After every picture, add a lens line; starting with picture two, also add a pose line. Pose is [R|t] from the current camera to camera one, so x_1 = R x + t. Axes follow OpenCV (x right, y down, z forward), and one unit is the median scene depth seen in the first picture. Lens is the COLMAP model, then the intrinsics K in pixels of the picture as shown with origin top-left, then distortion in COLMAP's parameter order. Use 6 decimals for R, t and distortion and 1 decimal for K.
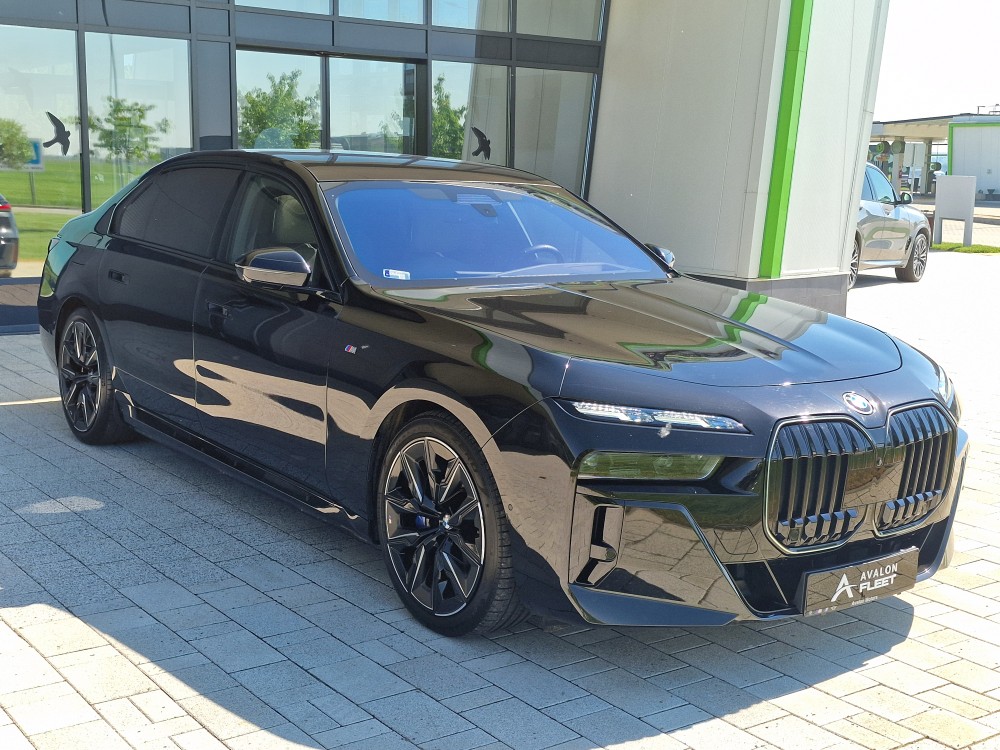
lens RADIAL K [[1274.8, 0, 500.0], [0, 1274.8, 375.0], [0, 0, 1]] dist [0.096040, -0.026352]
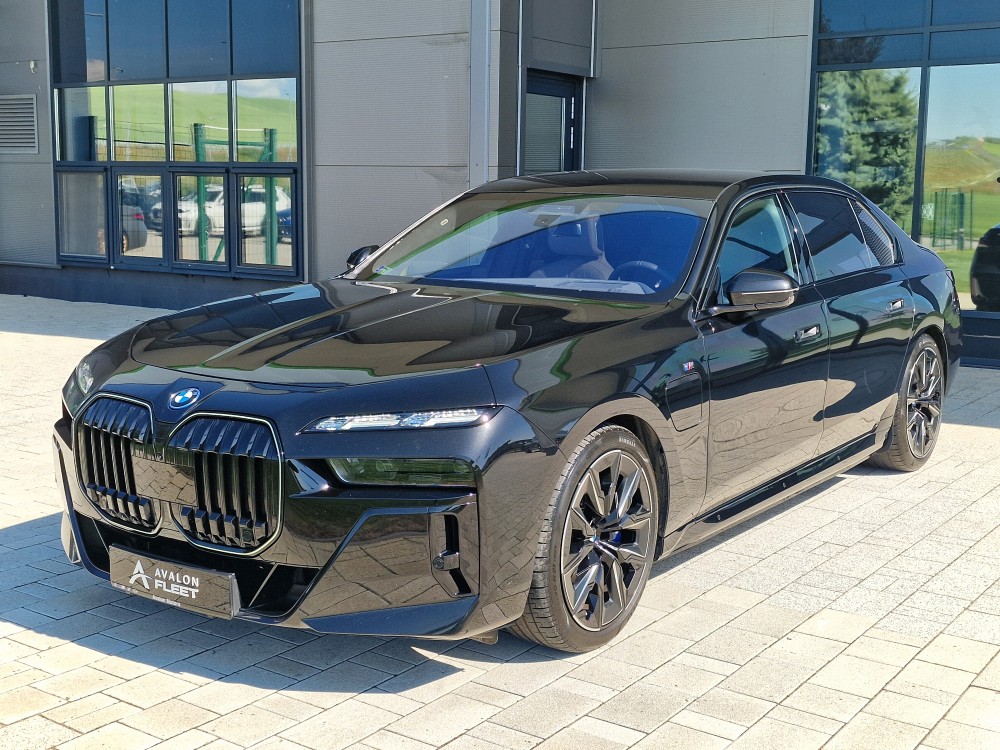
lens RADIAL K [[1274.8, 0, 500.0], [0, 1274.8, 375.0], [0, 0, 1]] dist [0.096040, -0.026352]
pose [[0.311135, 0.114319, -0.943465, 1.273603], [-0.160487, 0.984802, 0.066402, -0.098964], [0.936717, 0.130754, 0.324753, 0.908975]]
